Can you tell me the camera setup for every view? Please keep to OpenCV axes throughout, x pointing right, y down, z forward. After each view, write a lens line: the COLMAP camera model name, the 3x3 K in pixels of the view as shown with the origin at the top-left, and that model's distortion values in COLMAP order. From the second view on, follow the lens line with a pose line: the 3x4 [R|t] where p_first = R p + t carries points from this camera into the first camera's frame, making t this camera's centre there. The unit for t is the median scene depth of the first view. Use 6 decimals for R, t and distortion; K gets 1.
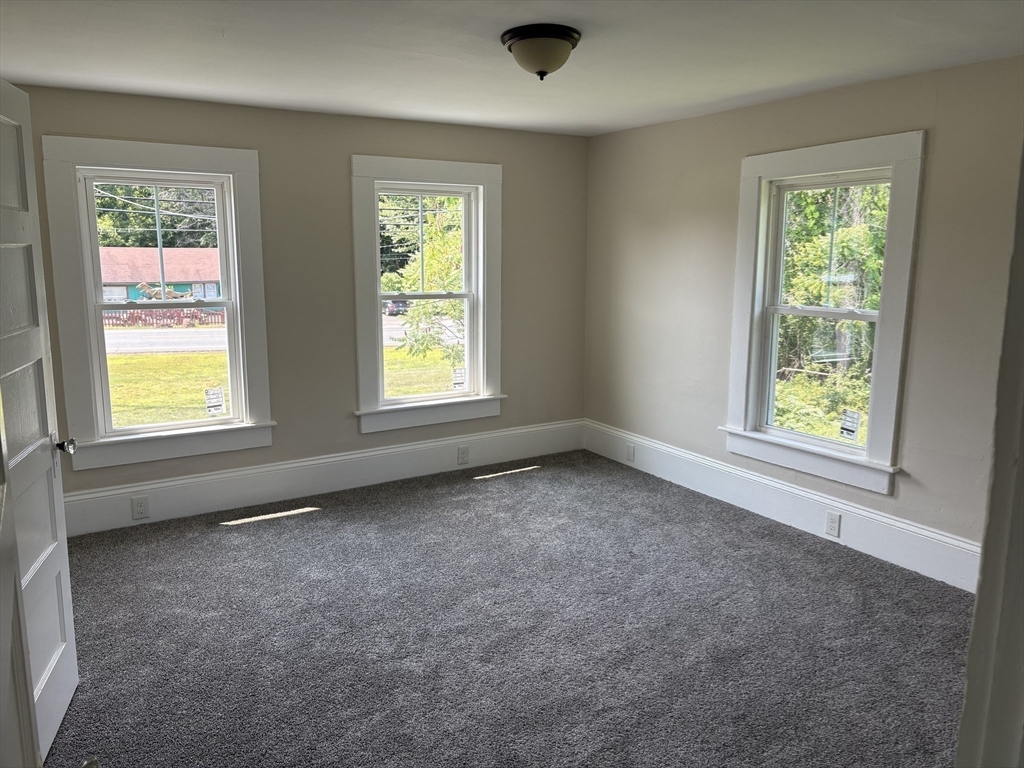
lens RADIAL K [[773.0, 0, 513.7], [0, 773.0, 383.2], [0, 0, 1]] dist [0.043094, -0.029350]
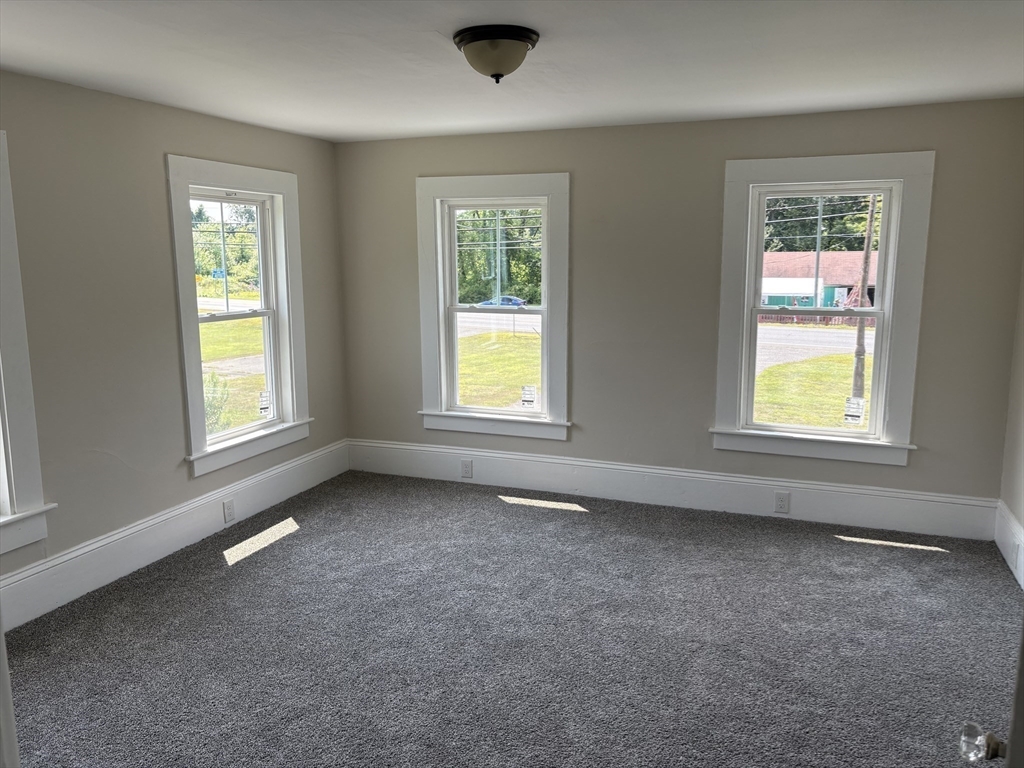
lens RADIAL K [[773.0, 0, 532.6], [0, 773.0, 381.7], [0, 0, 1]] dist [0.043094, -0.029350]
pose [[0.616255, 0.126382, -0.777340, 0.359153], [-0.135179, 0.989366, 0.053687, -0.039688], [0.775859, 0.071995, 0.626786, 0.206165]]
